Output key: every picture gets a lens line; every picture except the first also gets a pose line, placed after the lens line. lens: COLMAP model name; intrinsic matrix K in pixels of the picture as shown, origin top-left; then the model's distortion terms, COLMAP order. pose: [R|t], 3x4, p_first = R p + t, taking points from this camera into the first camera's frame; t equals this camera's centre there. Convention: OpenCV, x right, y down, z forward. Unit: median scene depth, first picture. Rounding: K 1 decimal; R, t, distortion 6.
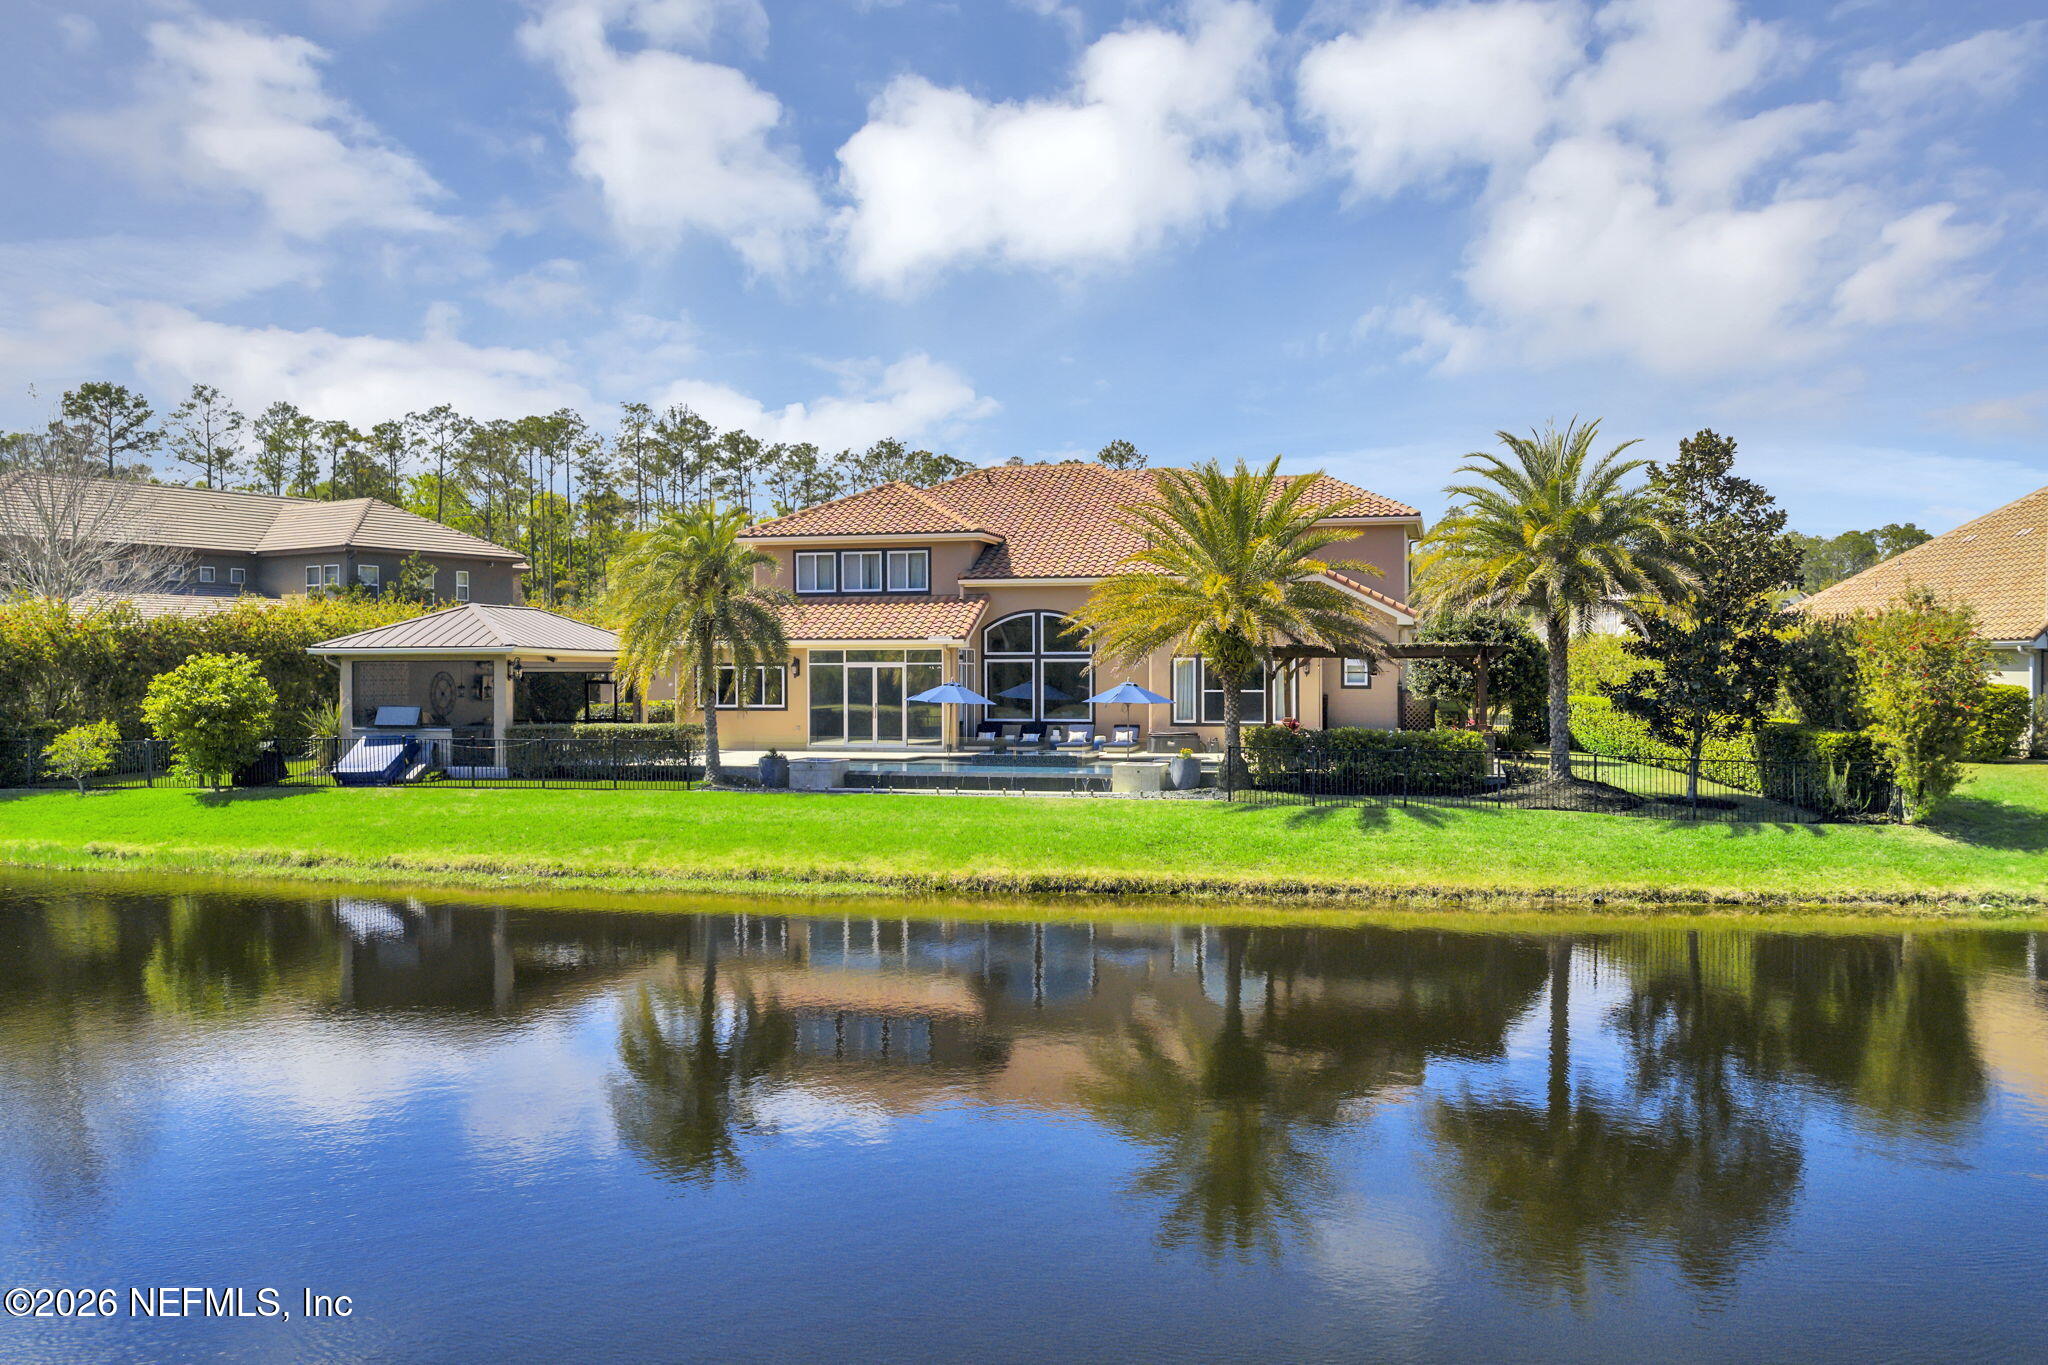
lens RADIAL K [[1692.1, 0, 1024.0], [0, 1692.1, 682.5], [0, 0, 1]] dist [0.019803, -0.021673]
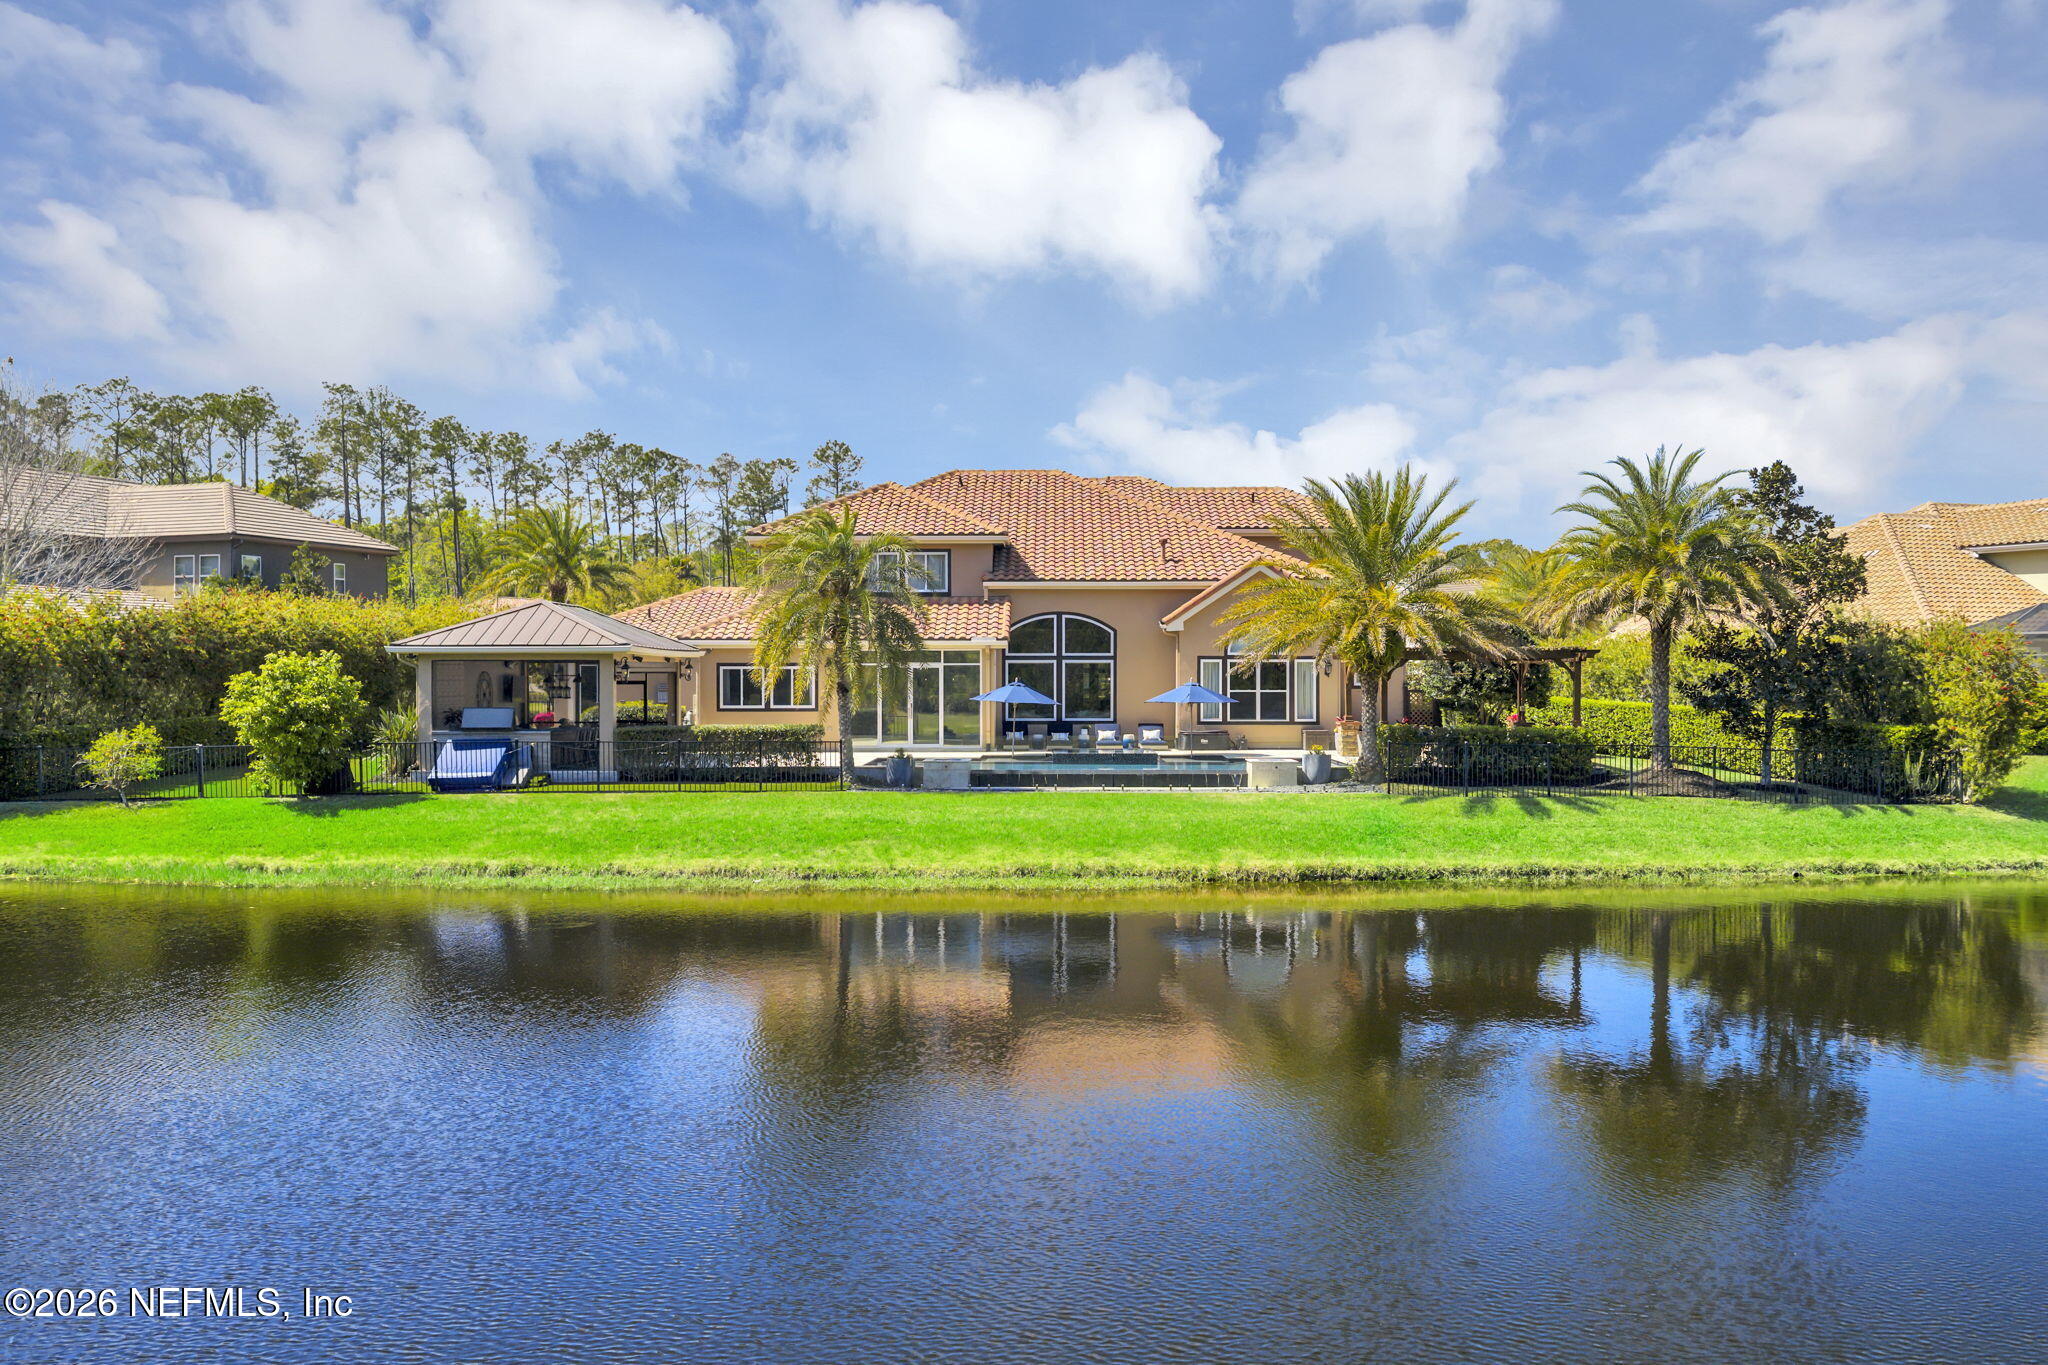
lens RADIAL K [[1692.1, 0, 1024.0], [0, 1692.1, 682.5], [0, 0, 1]] dist [0.019803, -0.021673]
pose [[0.972503, 0.000150, 0.232891, -0.304054], [-0.000151, 1.000000, -0.000011, -0.000255], [-0.232891, -0.000025, 0.972503, 0.008061]]
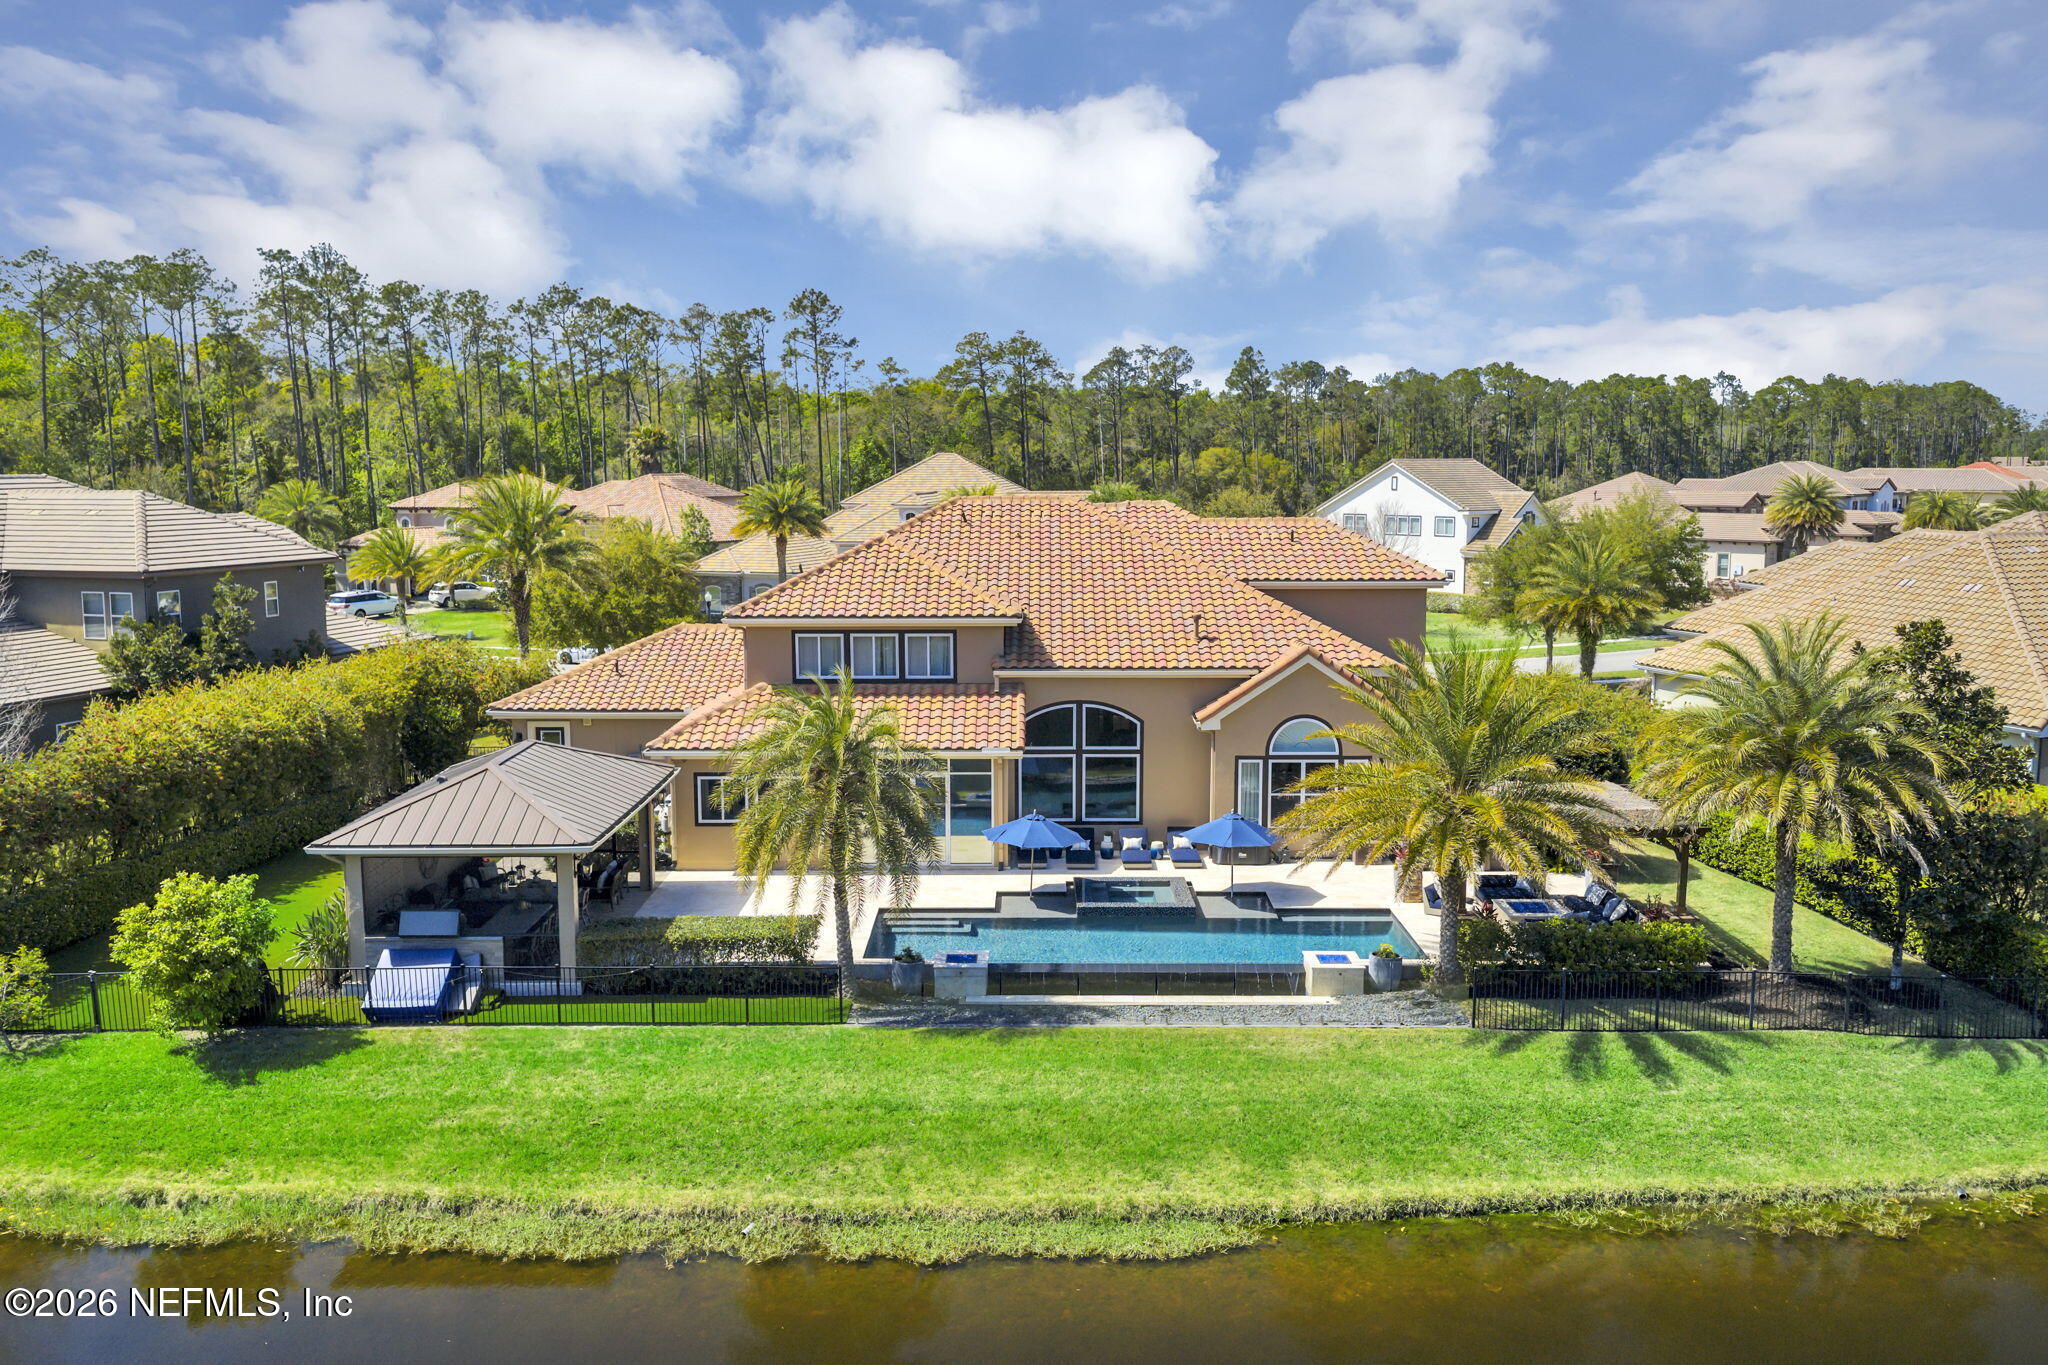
lens RADIAL K [[1692.1, 0, 1024.0], [0, 1692.1, 682.5], [0, 0, 1]] dist [0.019803, -0.021673]
pose [[0.969726, -0.031442, 0.242162, -0.290902], [0.000657, 0.992009, 0.126168, -0.202627], [-0.244194, -0.122190, 0.961997, 0.159414]]
